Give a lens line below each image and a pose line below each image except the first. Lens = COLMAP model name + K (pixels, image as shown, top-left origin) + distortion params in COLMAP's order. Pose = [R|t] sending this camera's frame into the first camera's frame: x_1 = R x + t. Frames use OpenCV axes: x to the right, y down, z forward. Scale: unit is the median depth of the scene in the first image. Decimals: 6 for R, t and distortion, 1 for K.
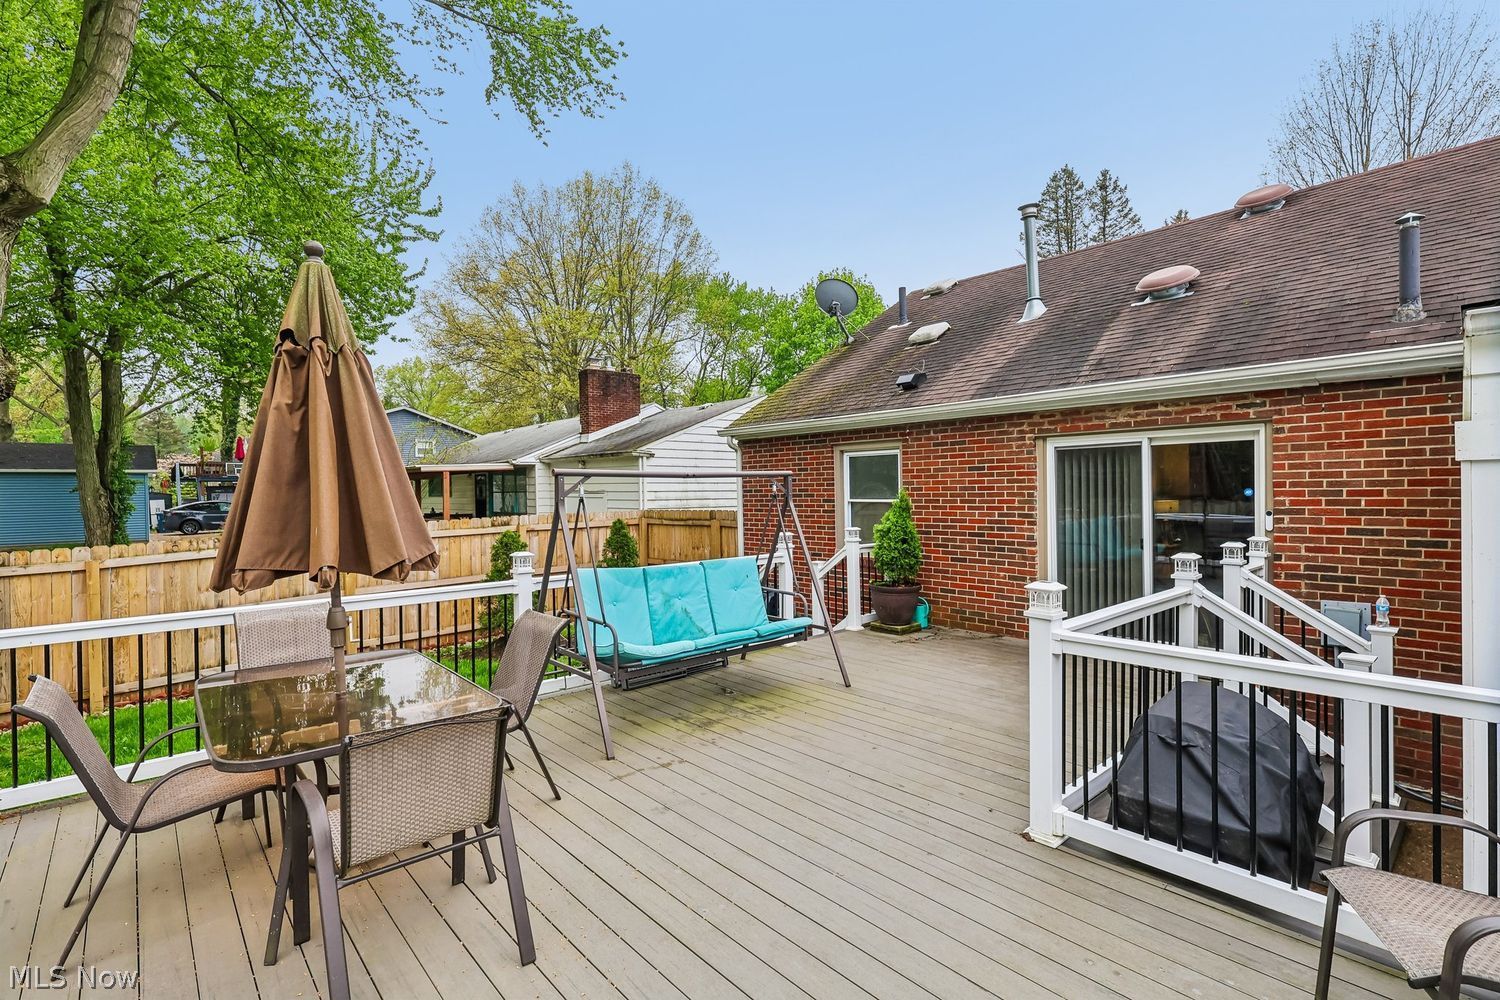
lens RADIAL K [[695.6, 0, 746.8], [0, 695.6, 501.5], [0, 0, 1]] dist [-0.002057, -0.001510]
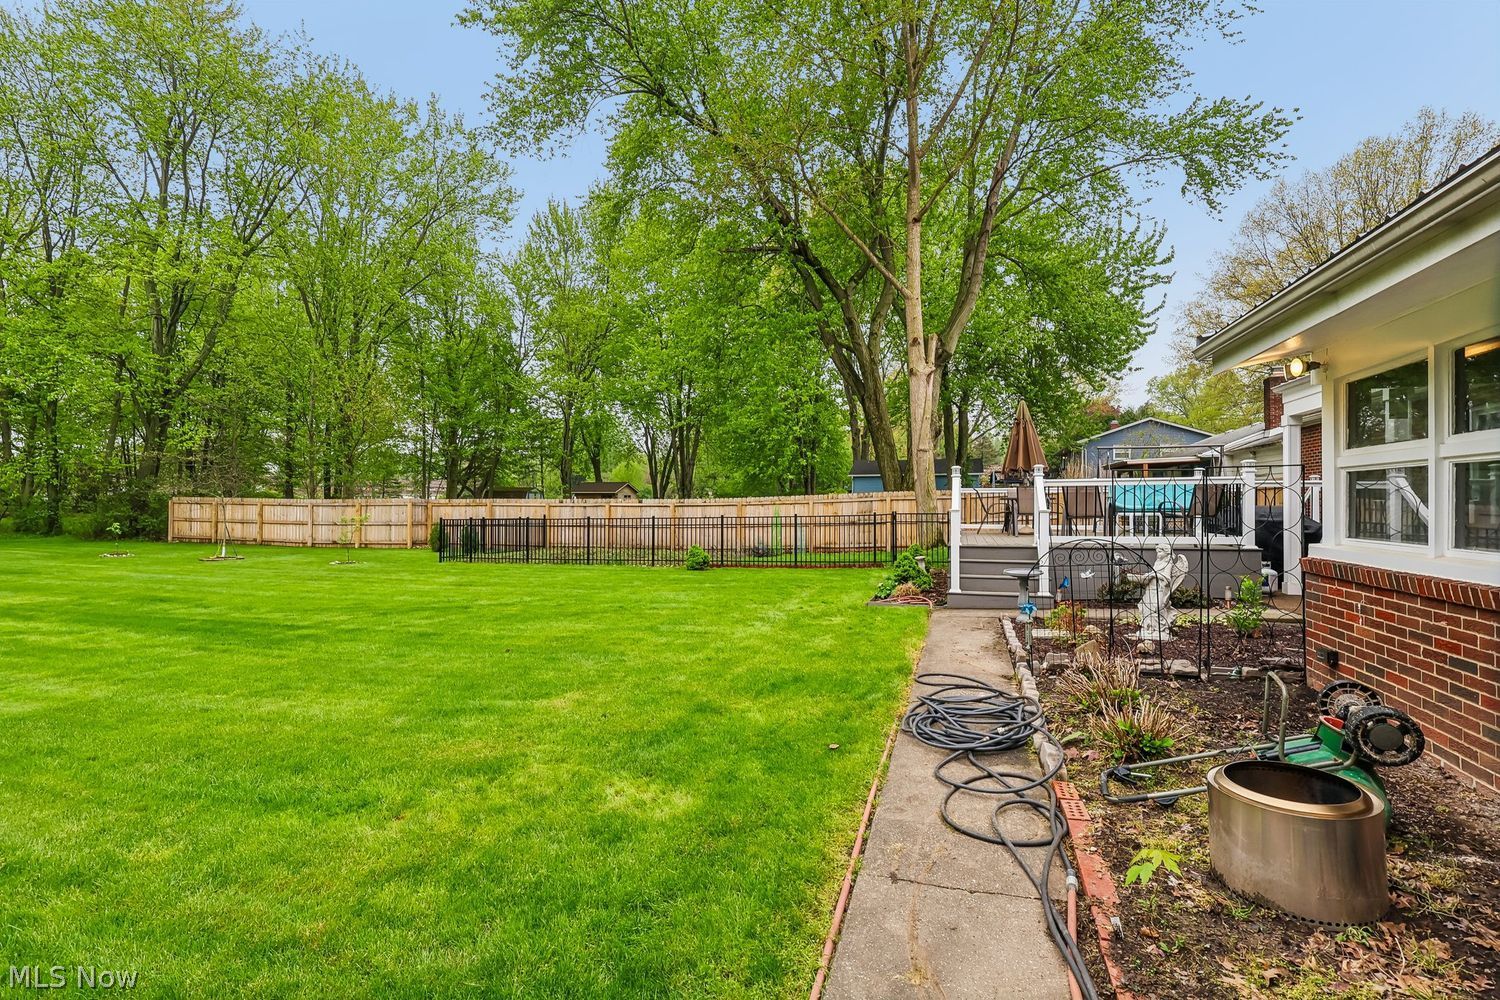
lens RADIAL K [[695.6, 0, 749.4], [0, 695.6, 503.1], [0, 0, 1]] dist [-0.002057, -0.001510]
pose [[0.520659, 0.010299, -0.853703, 0.323493], [-0.020958, 0.999780, -0.000720, 0.048428], [0.853508, 0.018267, 0.520760, -0.395319]]
